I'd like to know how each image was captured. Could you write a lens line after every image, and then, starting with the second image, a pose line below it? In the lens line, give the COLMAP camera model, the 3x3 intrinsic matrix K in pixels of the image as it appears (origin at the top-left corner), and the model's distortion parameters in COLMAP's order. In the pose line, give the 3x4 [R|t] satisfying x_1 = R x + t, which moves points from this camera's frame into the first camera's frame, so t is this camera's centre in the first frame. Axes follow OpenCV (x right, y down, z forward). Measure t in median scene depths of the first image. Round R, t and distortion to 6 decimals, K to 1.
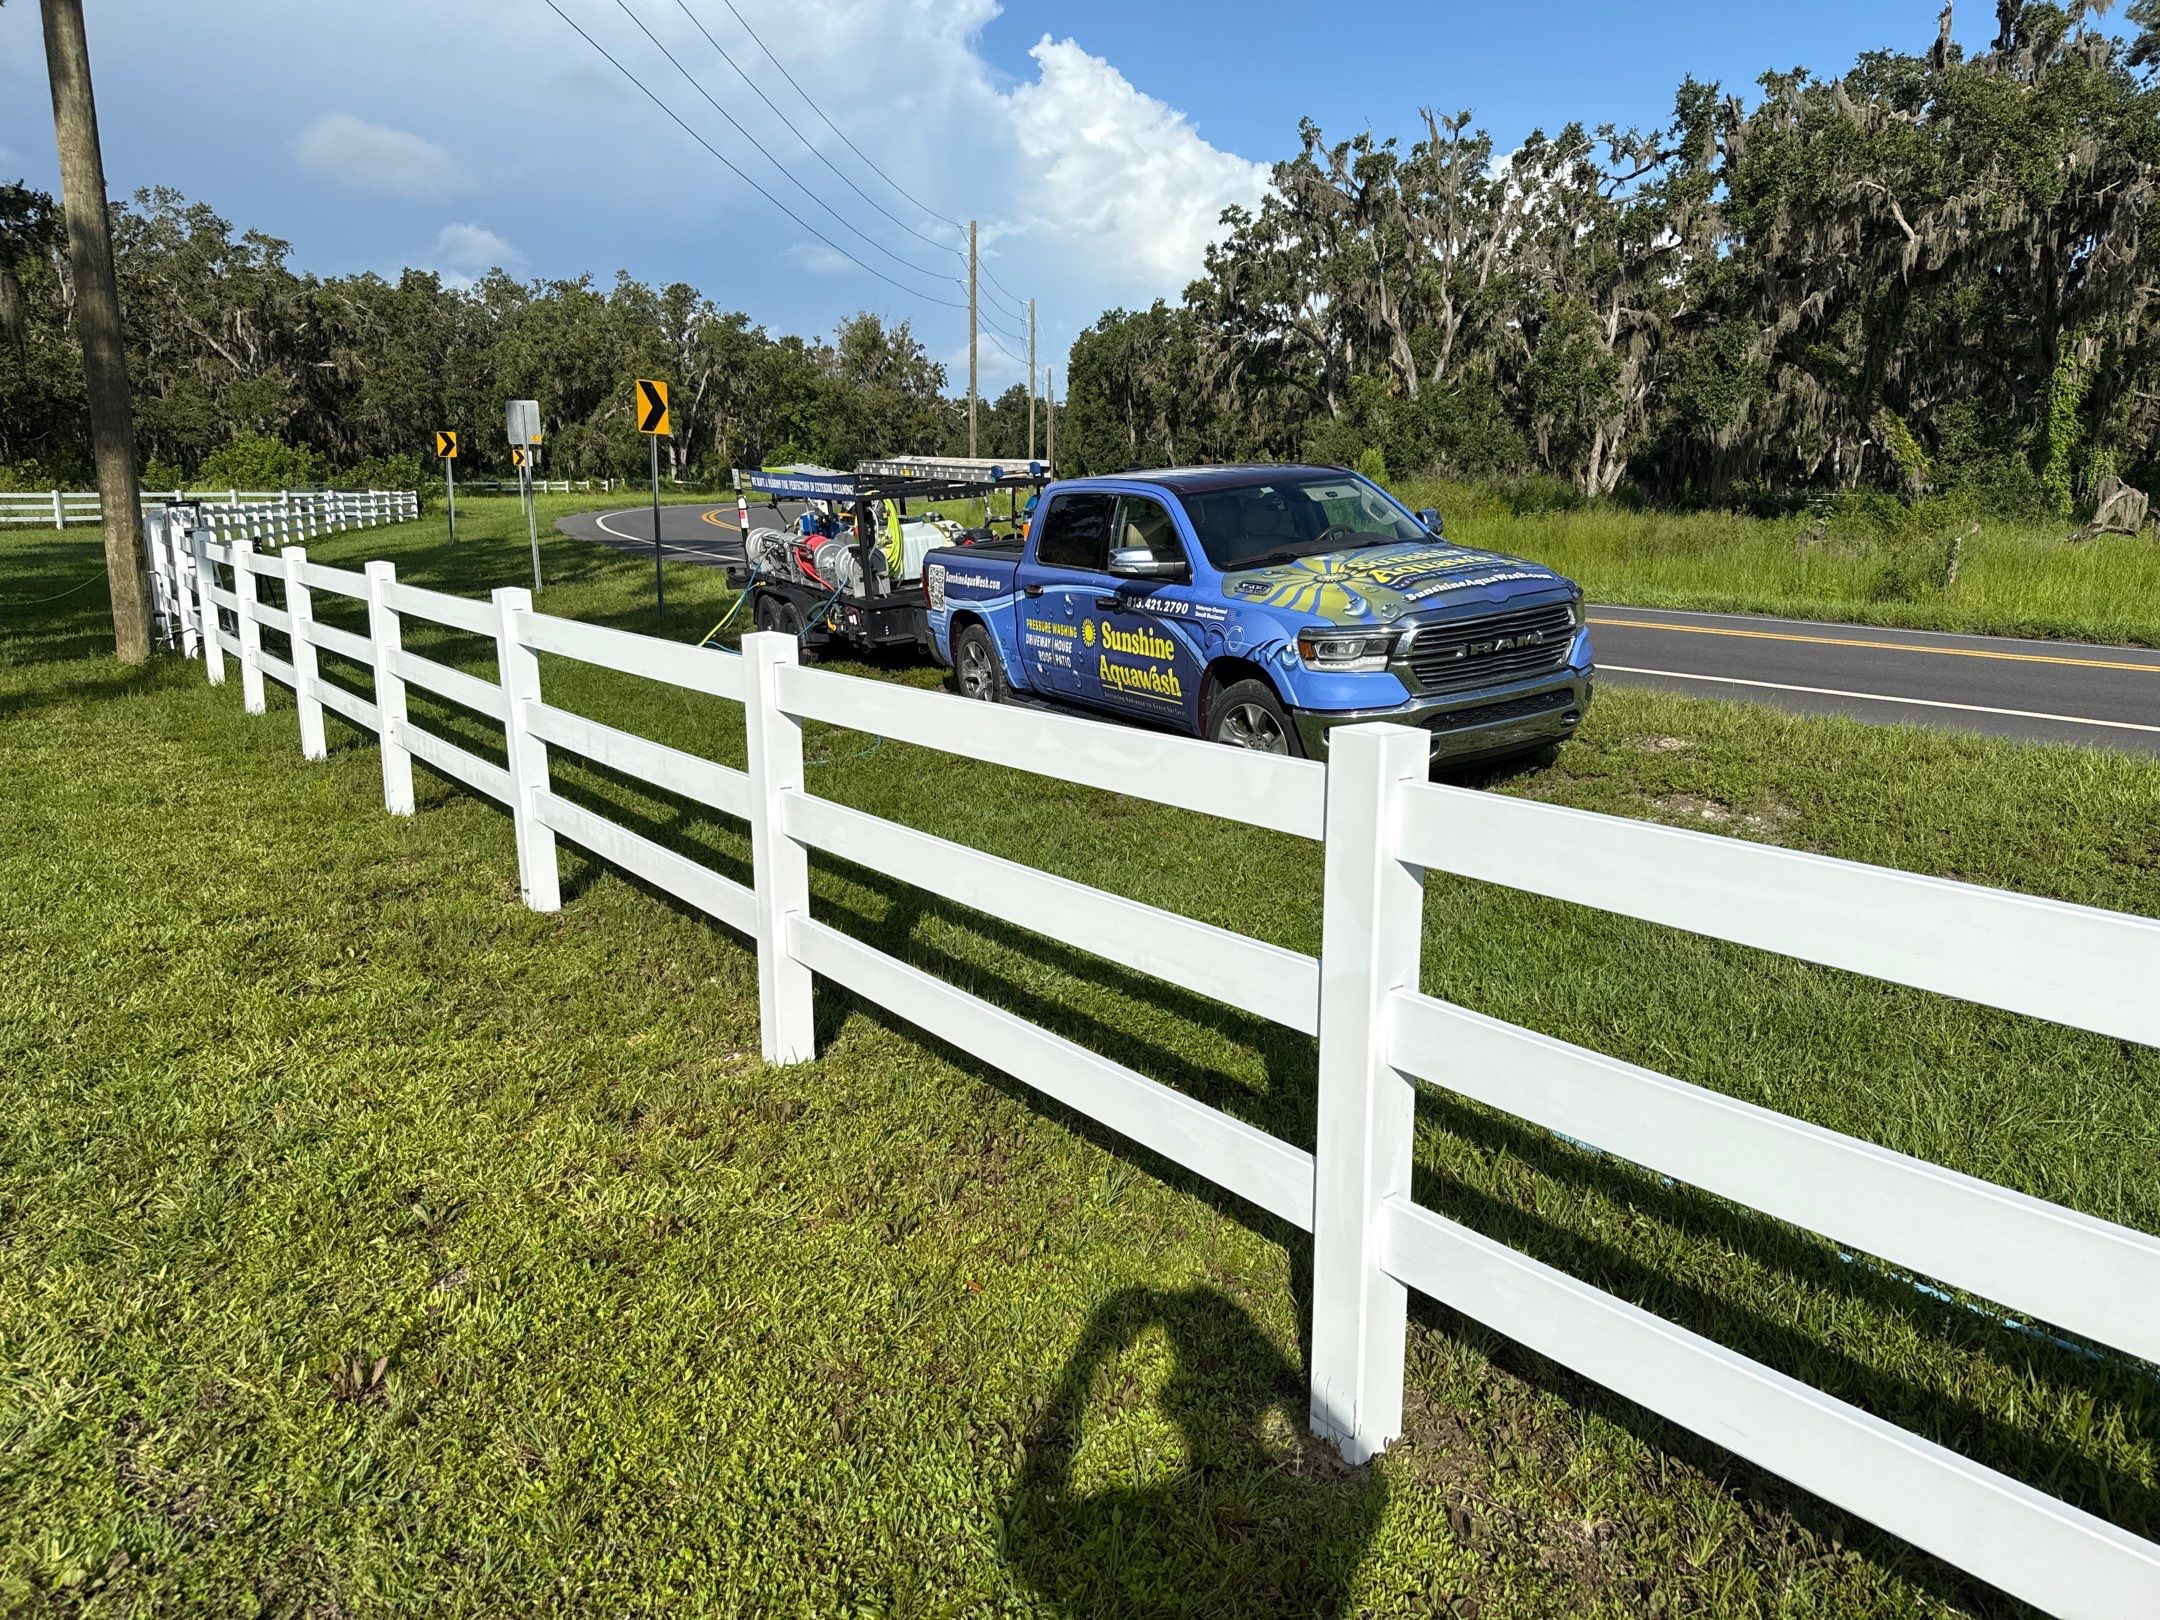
lens RADIAL K [[1533.2, 0, 1096.9], [0, 1533.2, 822.3], [0, 0, 1]] dist [0.008625, -0.012680]
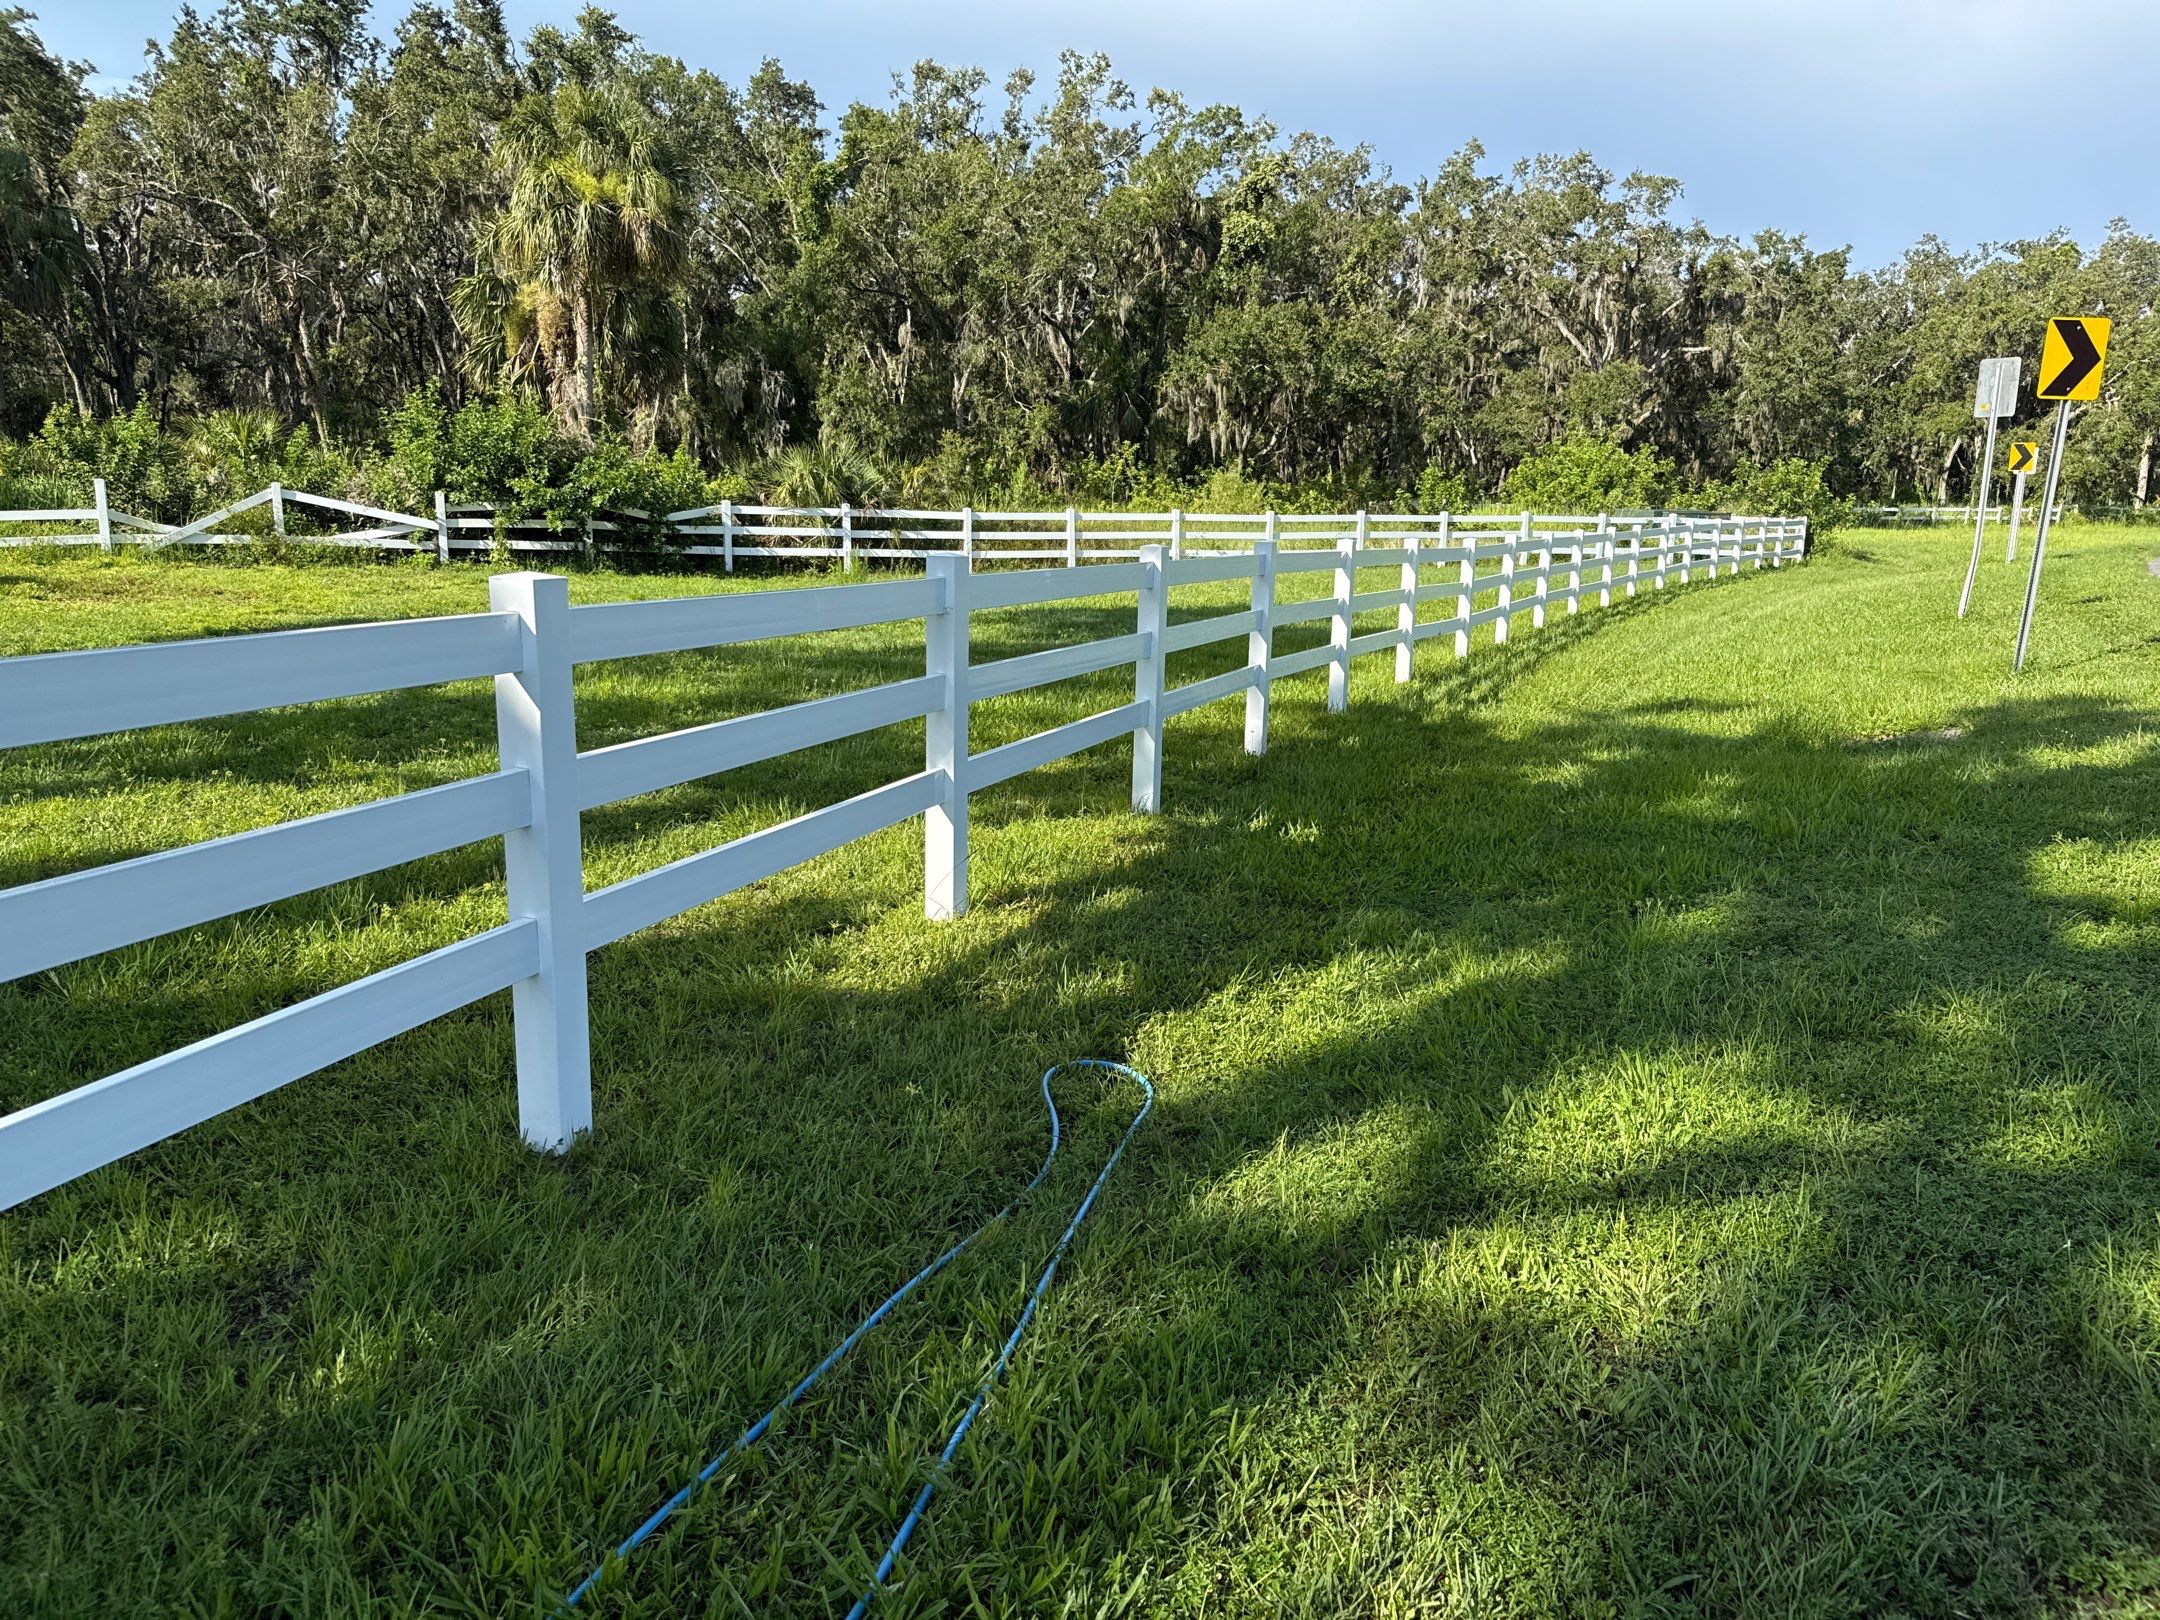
lens RADIAL K [[1533.2, 0, 1096.9], [0, 1533.2, 822.3], [0, 0, 1]] dist [0.008625, -0.012680]
pose [[0.692786, 0.149344, -0.705510, -0.152758], [-0.163630, 0.985358, 0.047904, -0.063518], [0.702334, 0.082255, 0.707080, 0.304820]]
